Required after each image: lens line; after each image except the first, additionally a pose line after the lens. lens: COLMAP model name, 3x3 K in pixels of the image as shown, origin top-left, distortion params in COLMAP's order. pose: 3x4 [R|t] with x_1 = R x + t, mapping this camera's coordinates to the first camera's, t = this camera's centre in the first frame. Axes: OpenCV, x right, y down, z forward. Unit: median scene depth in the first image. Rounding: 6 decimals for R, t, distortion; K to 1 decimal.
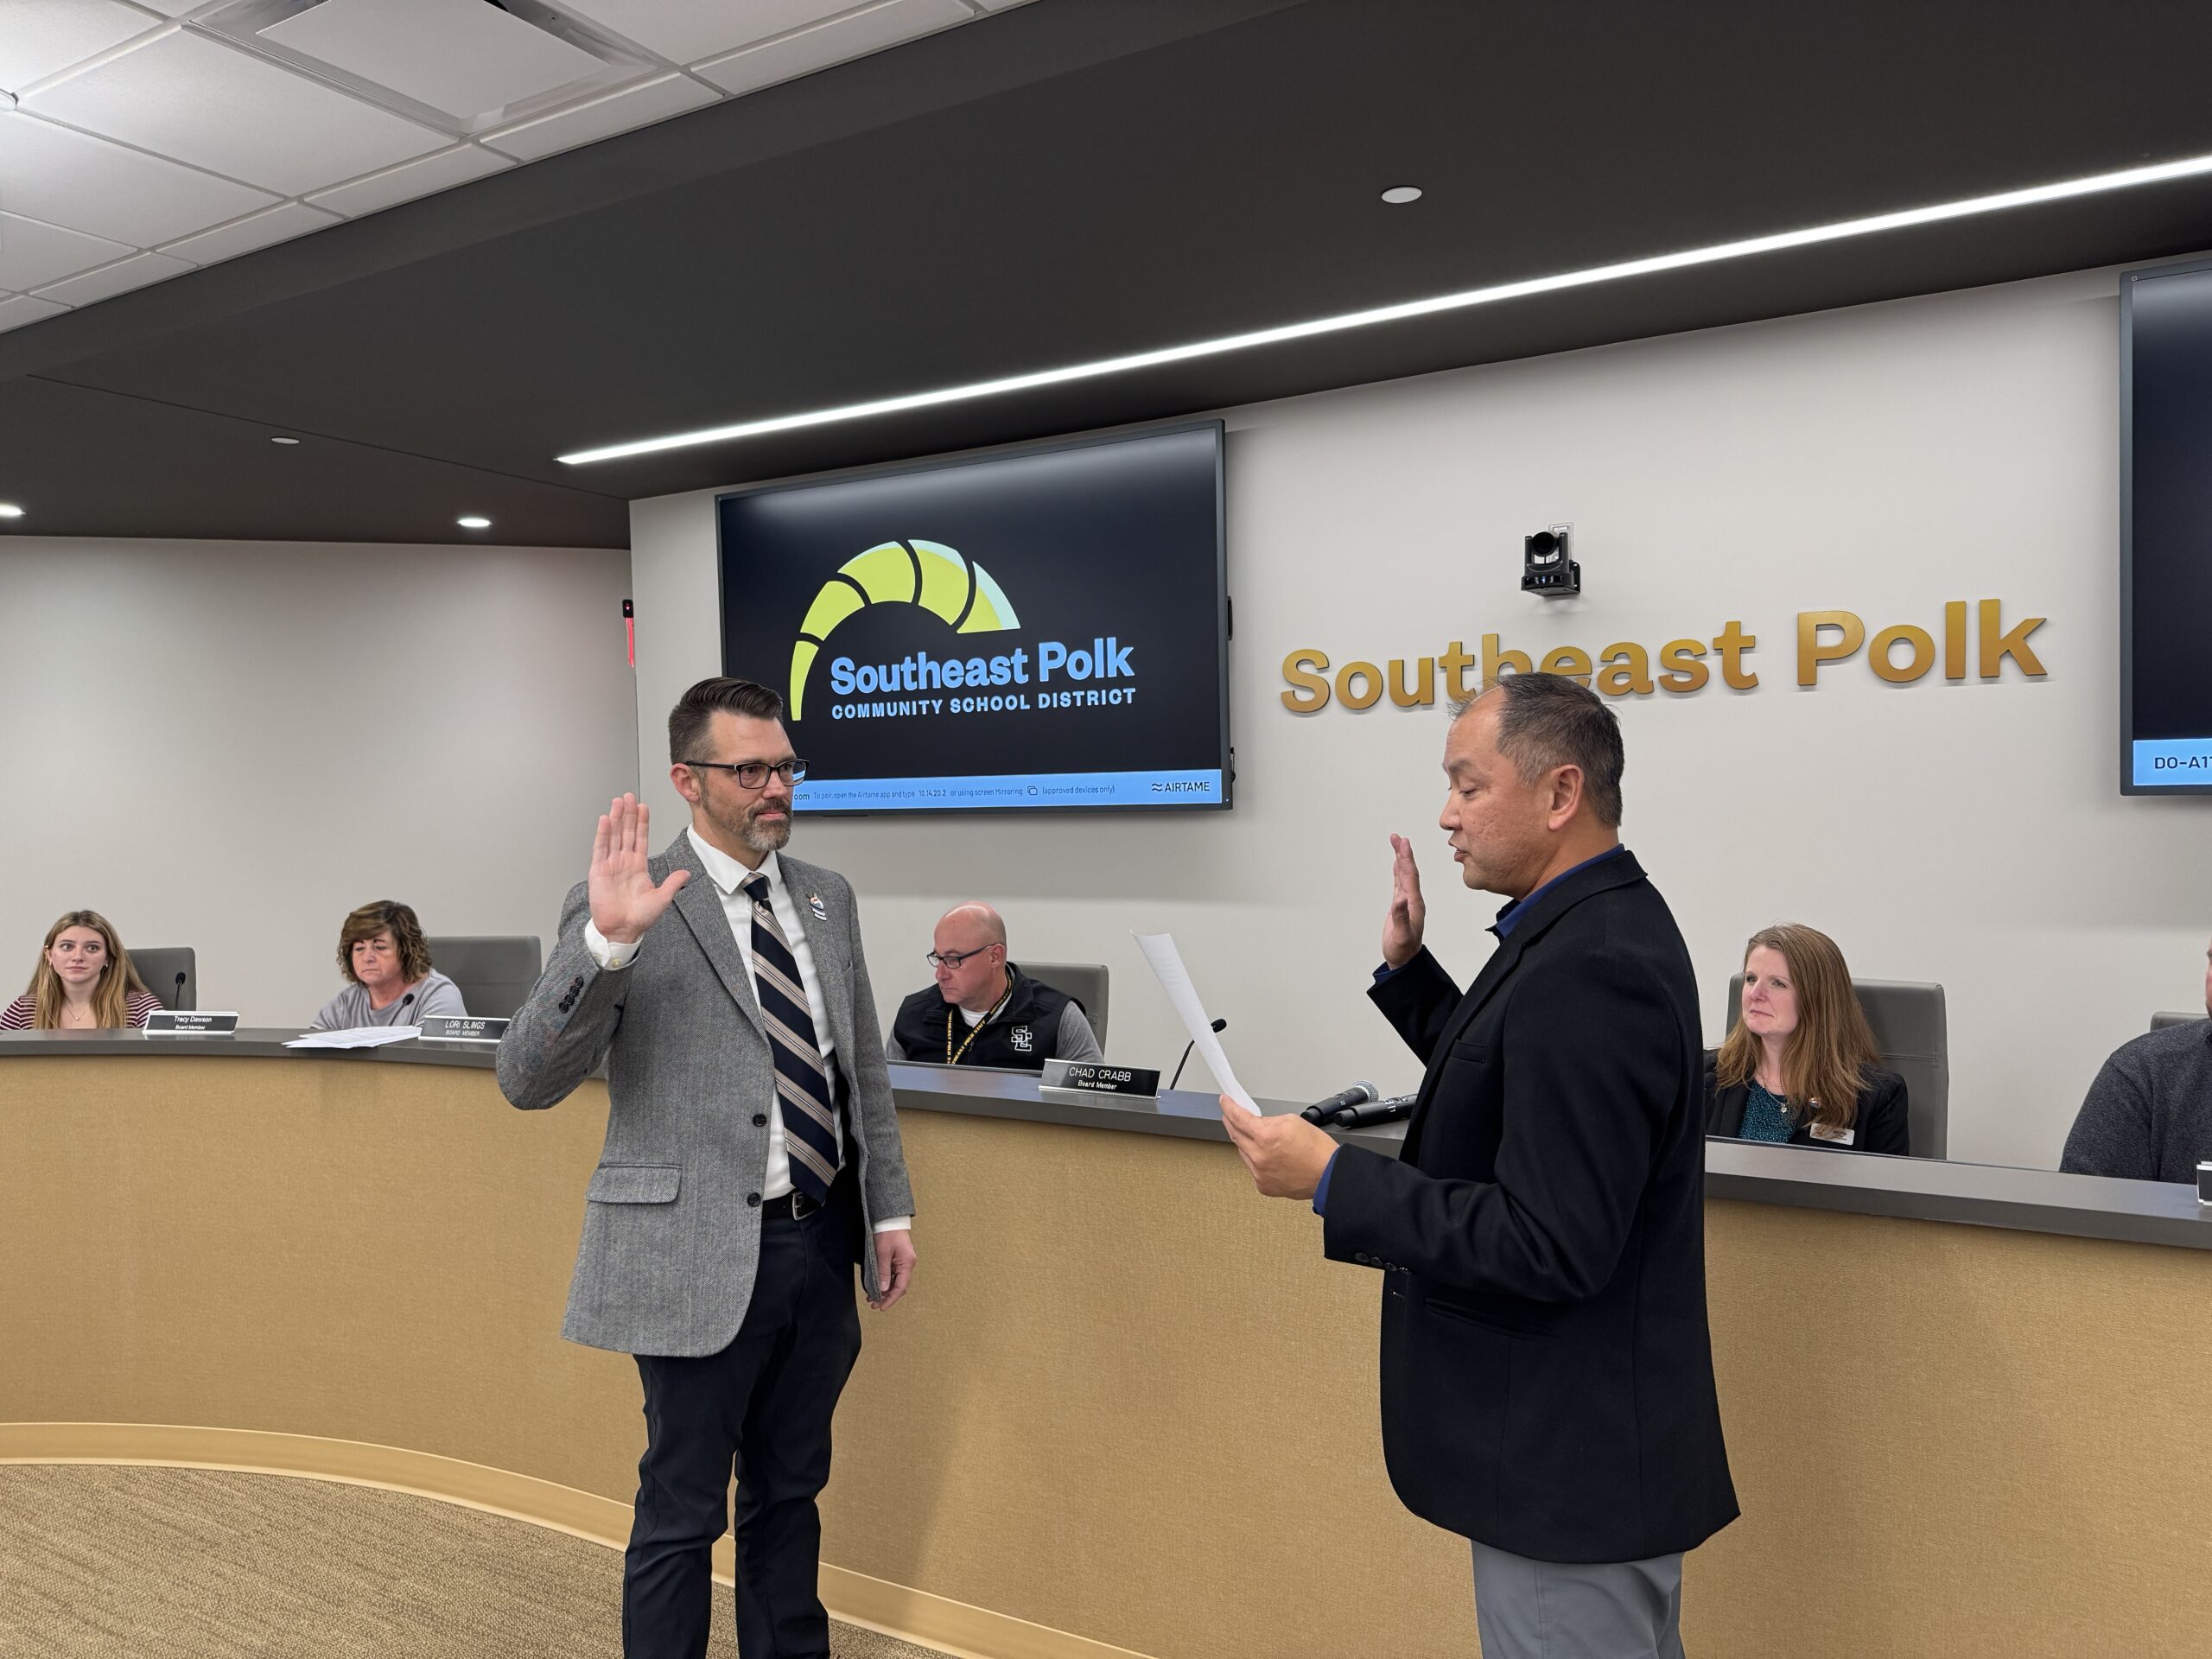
lens RADIAL K [[1528.2, 0, 1108.1], [0, 1528.2, 856.2], [0, 0, 1]] dist [0.055237, -0.066344]
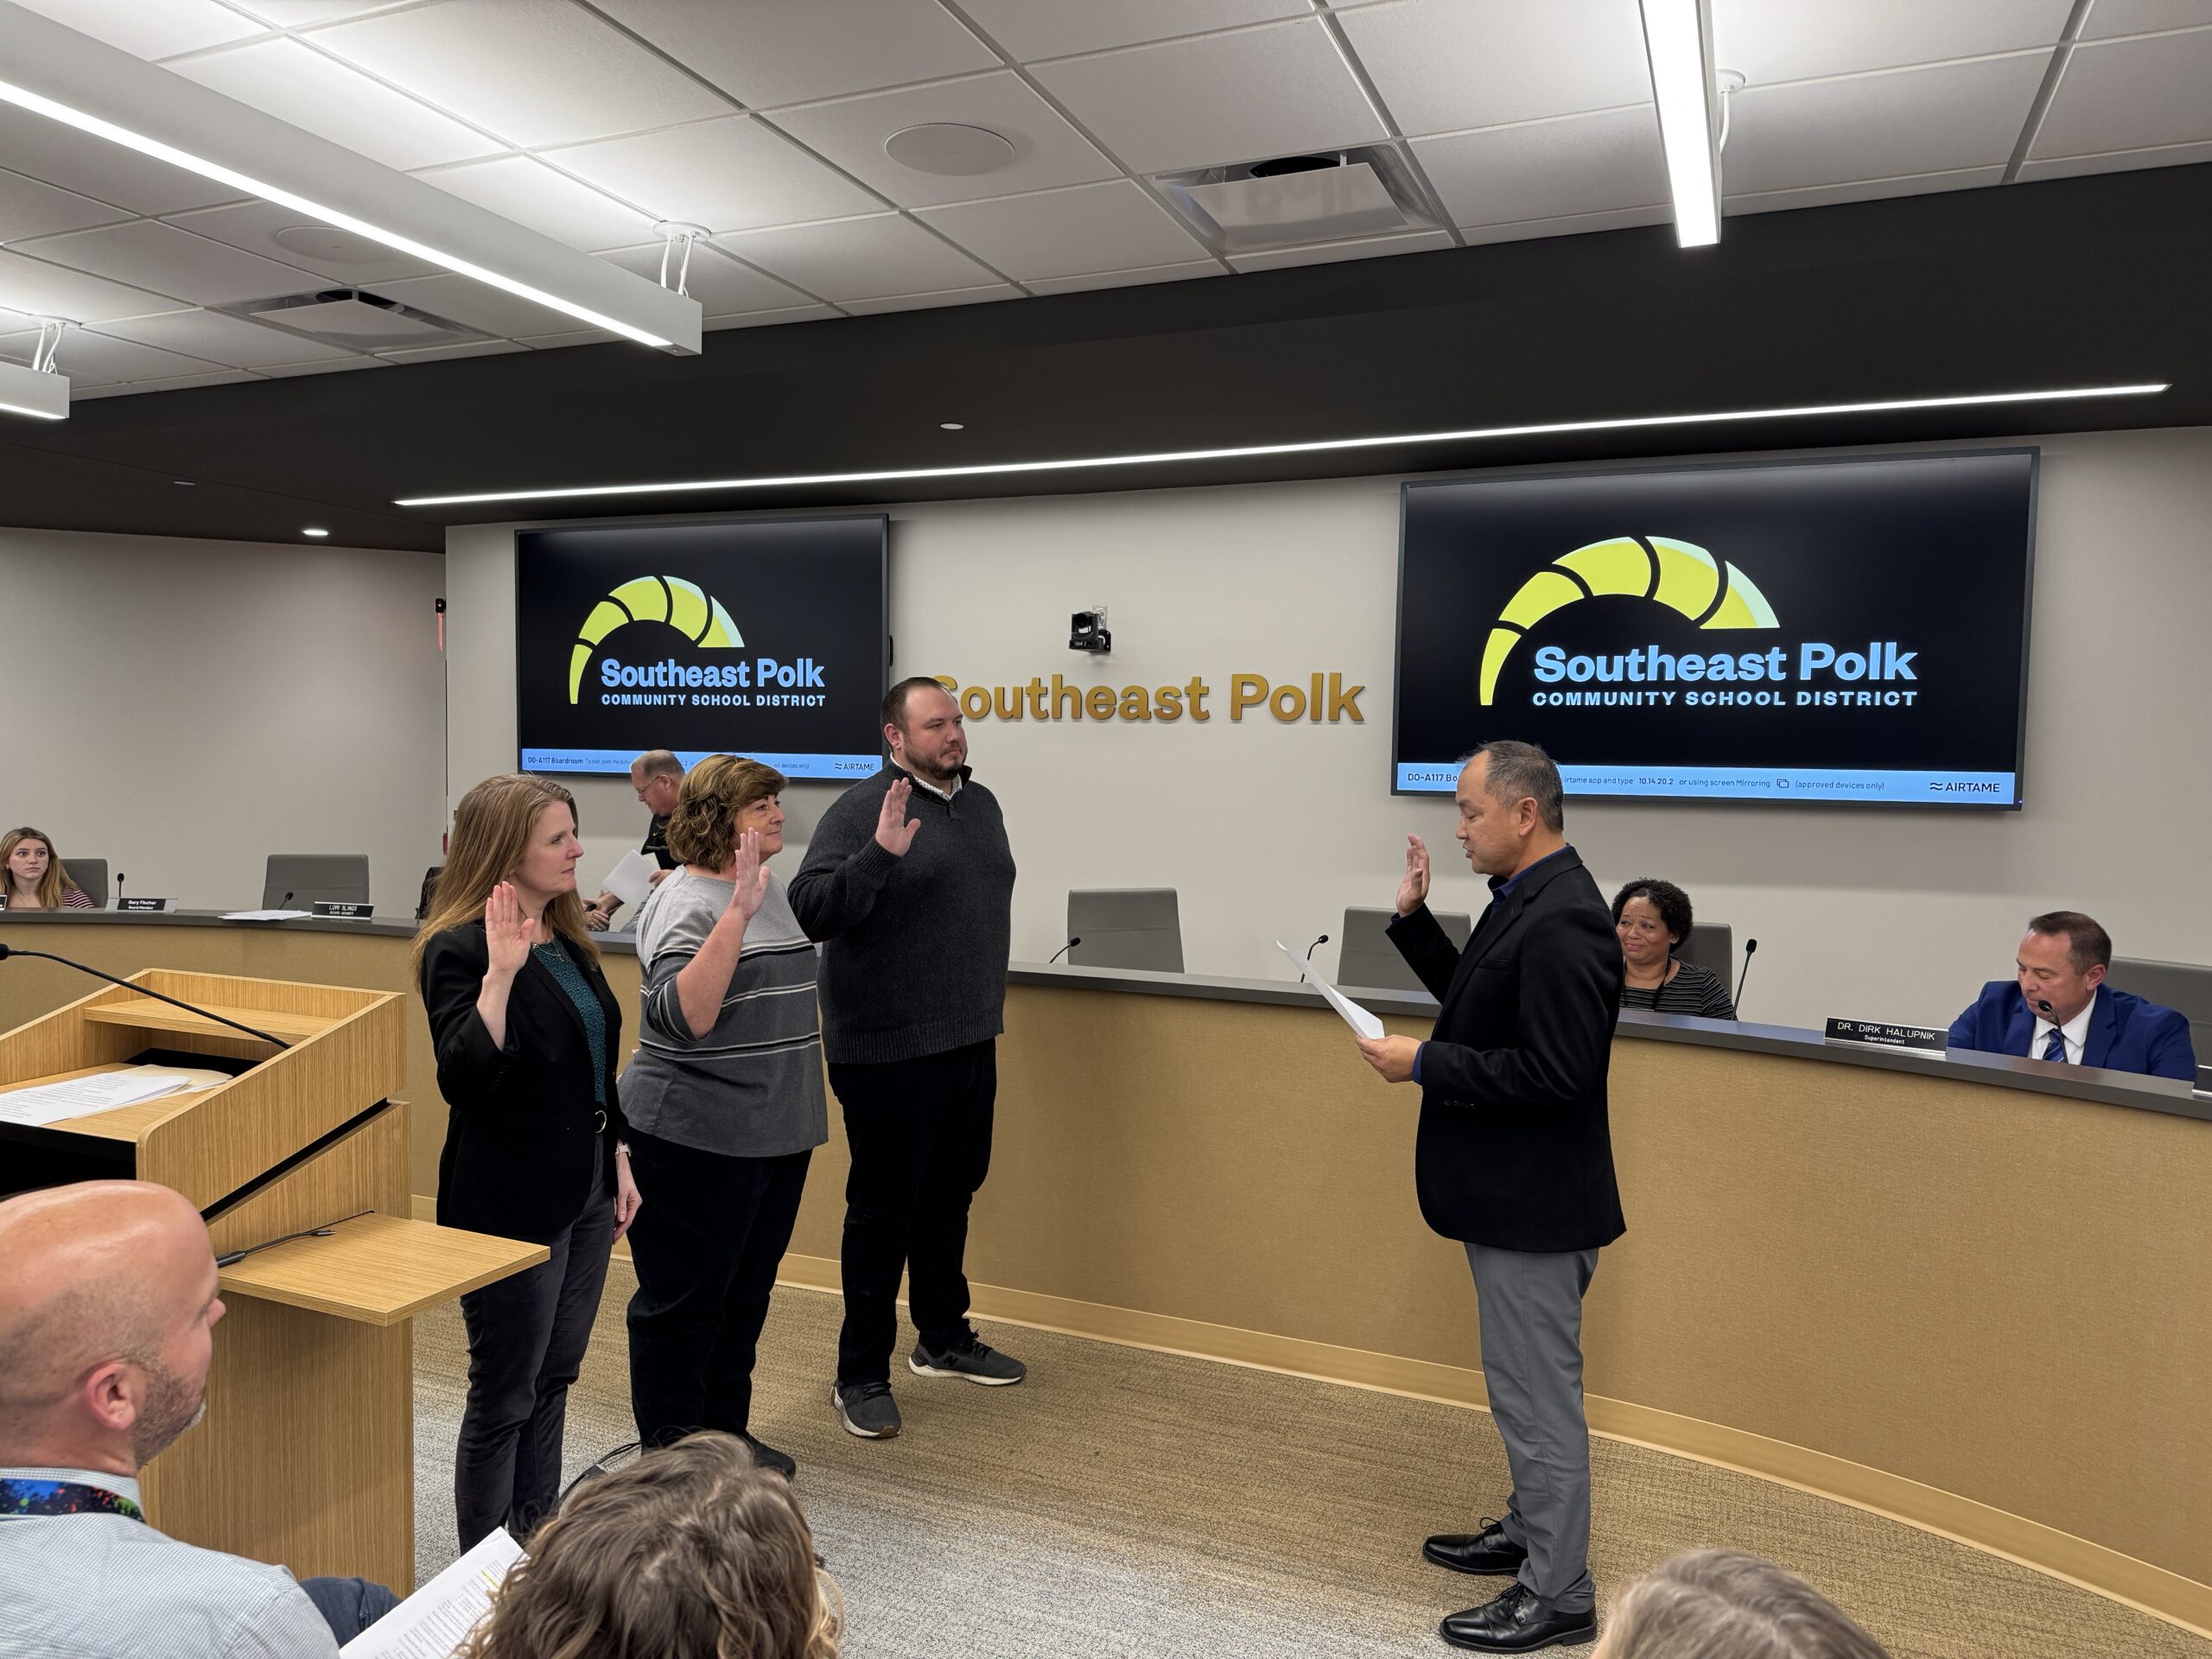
lens RADIAL K [[1528.2, 0, 1149.8], [0, 1528.2, 871.3], [0, 0, 1]] dist [0.055237, -0.066344]
pose [[0.987036, 0.026034, 0.158373, 0.089937], [-0.031013, 0.999097, 0.029049, 0.002743], [-0.157474, -0.033585, 0.986952, -0.439061]]
